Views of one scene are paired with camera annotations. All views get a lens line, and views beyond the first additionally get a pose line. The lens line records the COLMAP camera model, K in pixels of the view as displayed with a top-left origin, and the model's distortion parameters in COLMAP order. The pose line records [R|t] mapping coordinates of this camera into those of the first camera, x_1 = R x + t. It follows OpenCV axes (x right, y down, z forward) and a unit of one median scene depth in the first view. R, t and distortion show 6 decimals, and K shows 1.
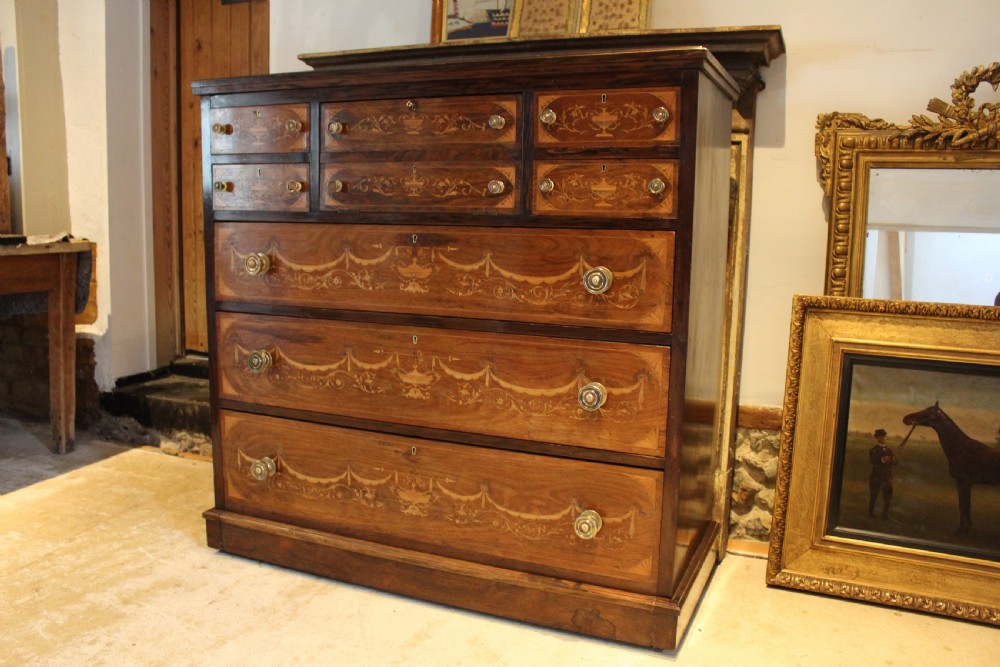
lens RADIAL K [[841.4, 0, 495.1], [0, 841.4, 331.2], [0, 0, 1]] dist [-0.164253, 0.146999]
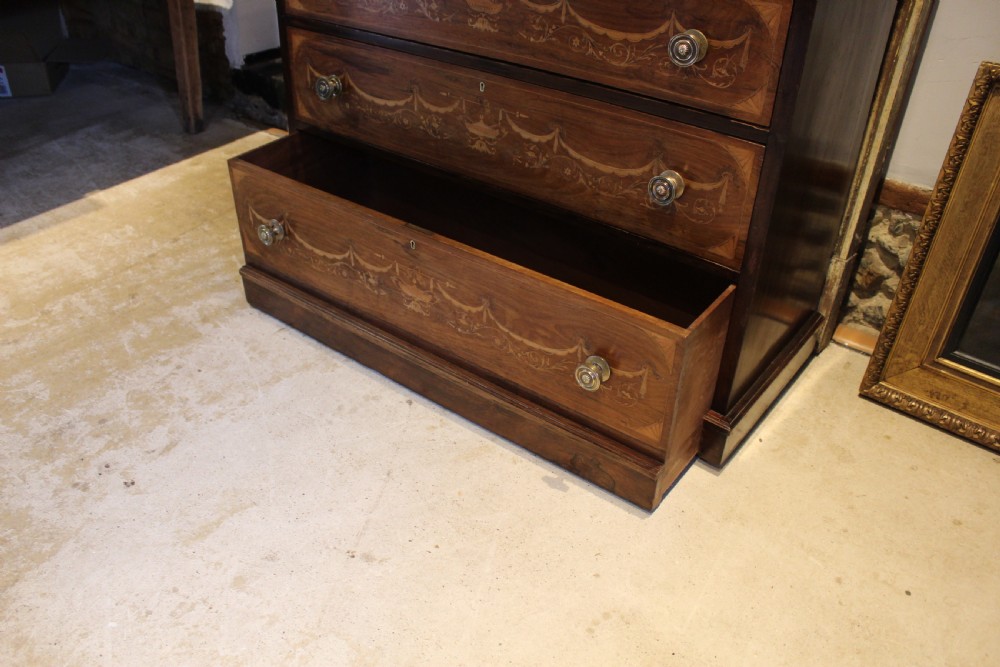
lens RADIAL K [[826.9, 0, 497.3], [0, 826.9, 331.9], [0, 0, 1]] dist [-0.149438, 0.116751]
pose [[0.968129, 0.148730, -0.201508, 0.123699], [-0.050290, 0.903635, 0.425341, -0.116973], [0.245351, -0.401651, 0.882315, 0.158292]]
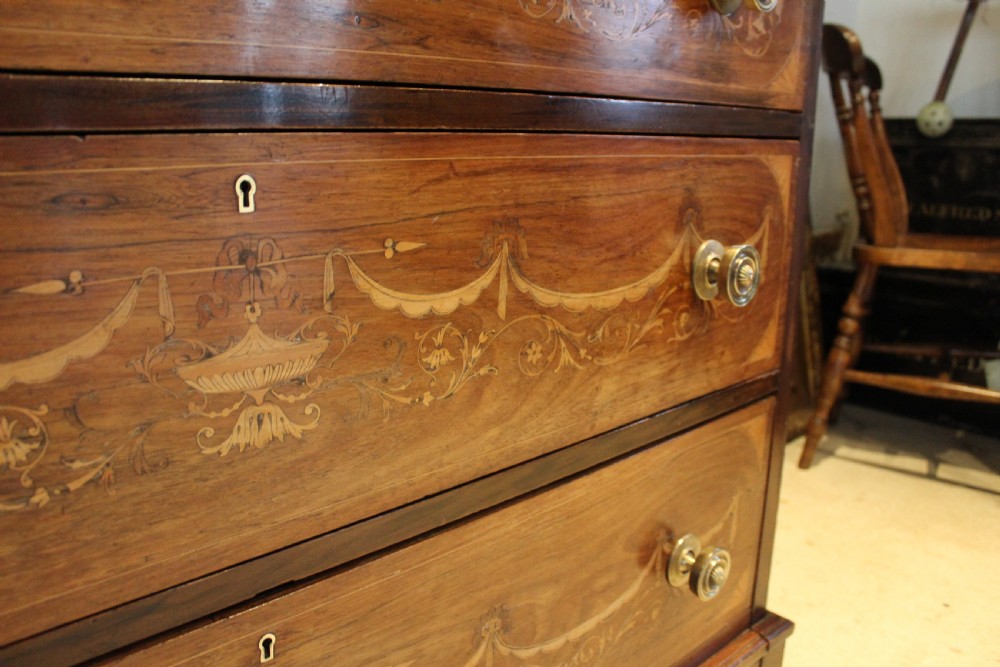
lens RADIAL K [[834.8, 0, 496.9], [0, 834.8, 330.7], [0, 0, 1]] dist [-0.163229, 0.143175]
pose [[0.399794, -0.224912, 0.888583, -0.264209], [0.128114, 0.973624, 0.188796, 0.012661], [-0.907608, 0.038361, 0.418063, 0.830904]]
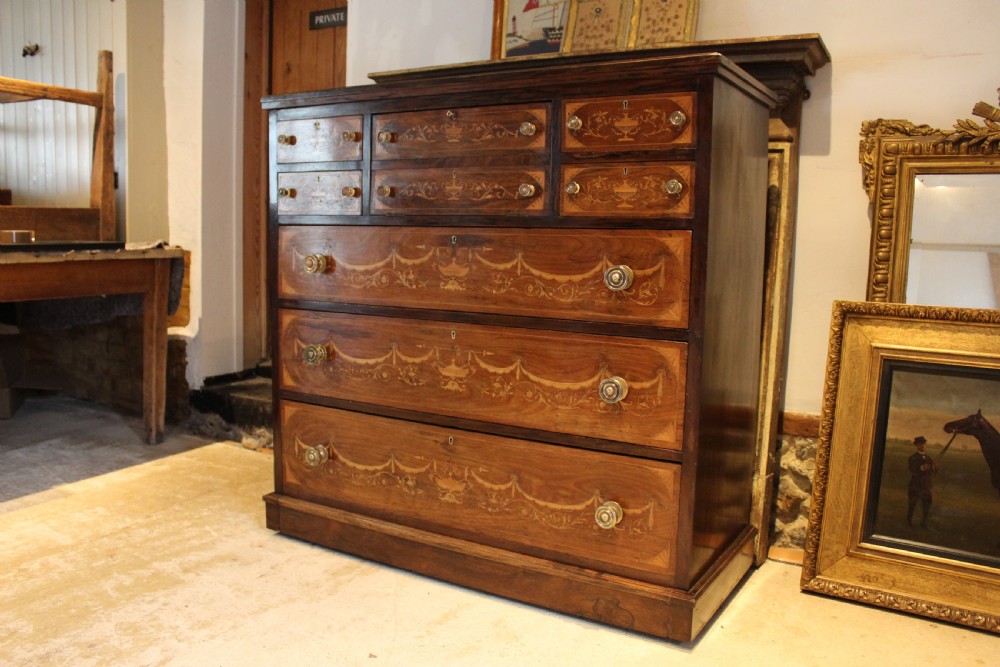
lens RADIAL K [[841.4, 0, 495.1], [0, 841.4, 331.2], [0, 0, 1]] dist [-0.164253, 0.146999]
pose [[0.991294, 0.018307, -0.130389, 0.093334], [-0.022233, 0.999340, -0.028718, 0.034027], [0.129777, 0.031367, 0.991047, -0.044912]]
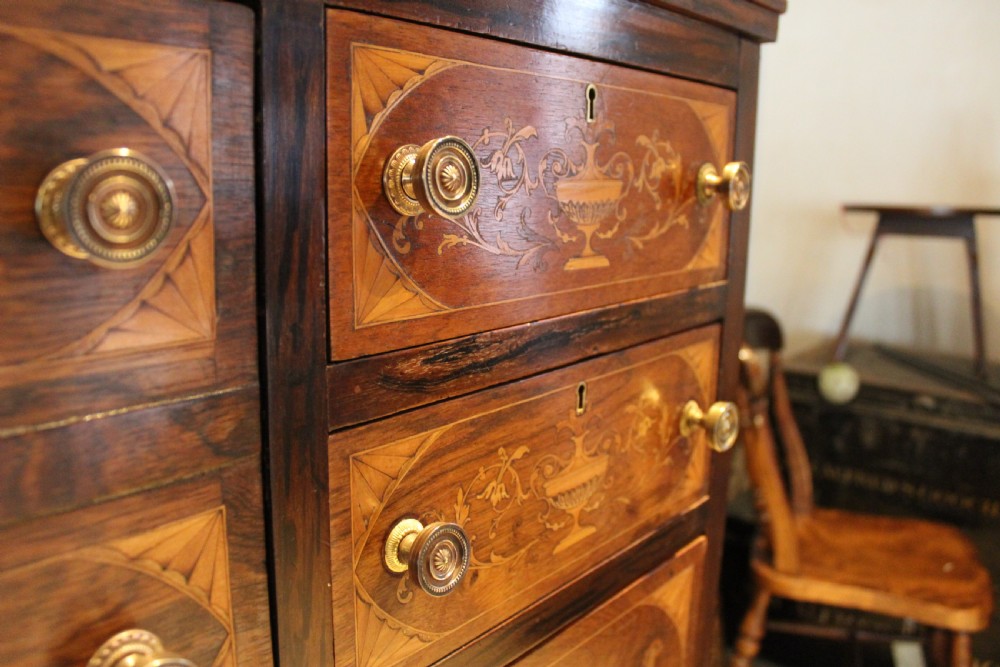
lens RADIAL K [[826.9, 0, 497.3], [0, 826.9, 331.9], [0, 0, 1]] dist [-0.149438, 0.116751]
pose [[0.297827, -0.188084, 0.935908, -0.082429], [0.125070, 0.979636, 0.157071, -0.219684], [-0.946391, 0.070274, 0.315286, 0.817105]]
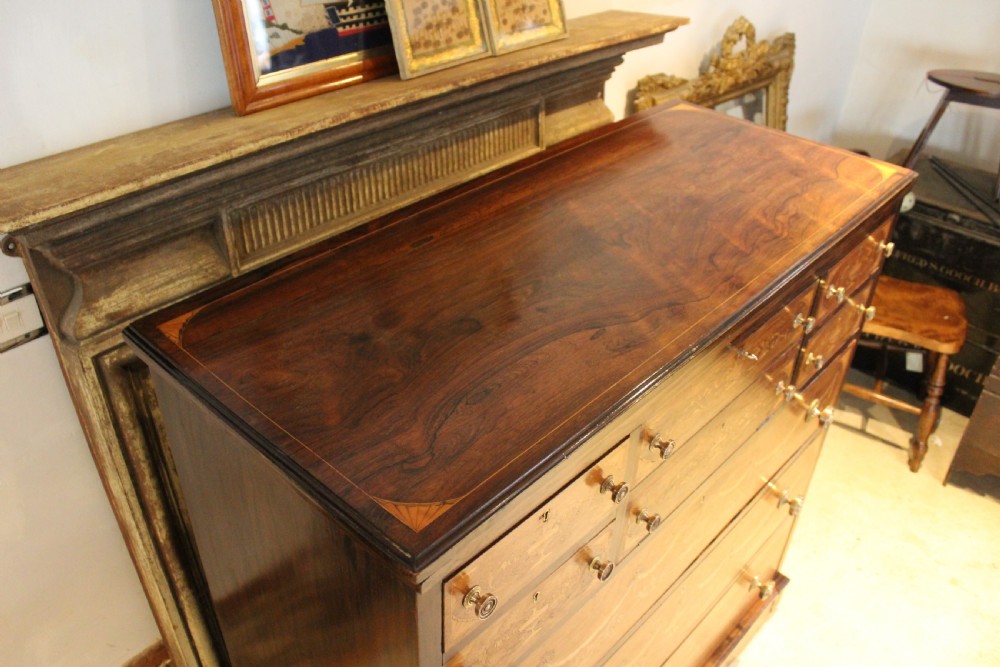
lens RADIAL K [[834.8, 0, 496.9], [0, 834.8, 330.7], [0, 0, 1]] dist [-0.163229, 0.143175]
pose [[0.339174, -0.529101, 0.777826, -0.608189], [0.114364, 0.843897, 0.524175, -0.601378], [-0.933746, -0.088831, 0.346738, 0.898953]]
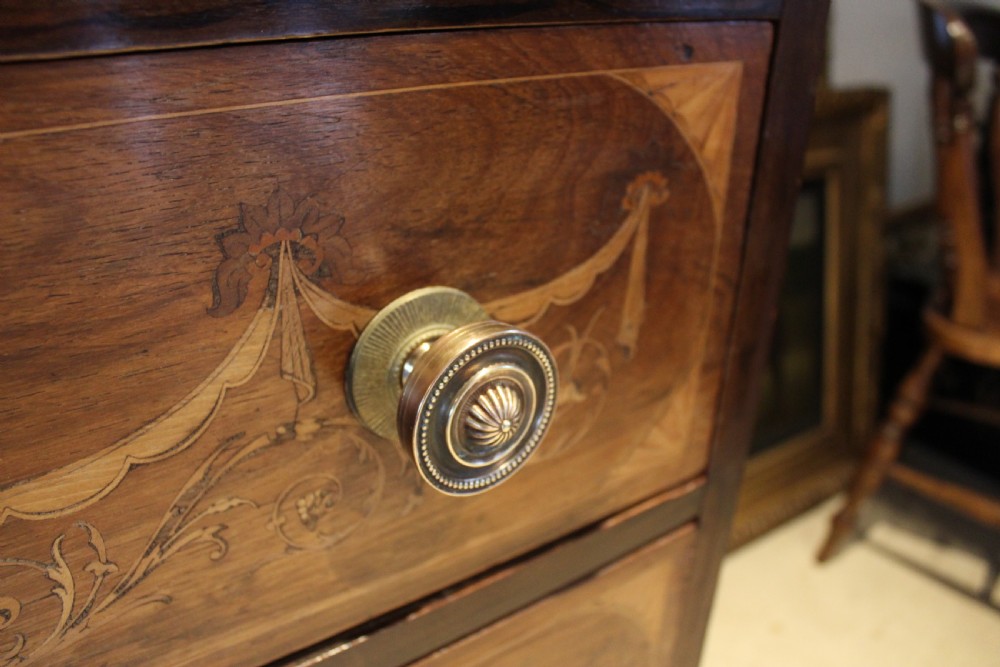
lens RADIAL K [[826.9, 0, 497.3], [0, 826.9, 331.9], [0, 0, 1]] dist [-0.149438, 0.116751]
pose [[0.522793, -0.371464, 0.767269, 0.015846], [0.107701, 0.921634, 0.372815, -0.108340], [-0.845629, -0.112270, 0.521831, 0.800461]]
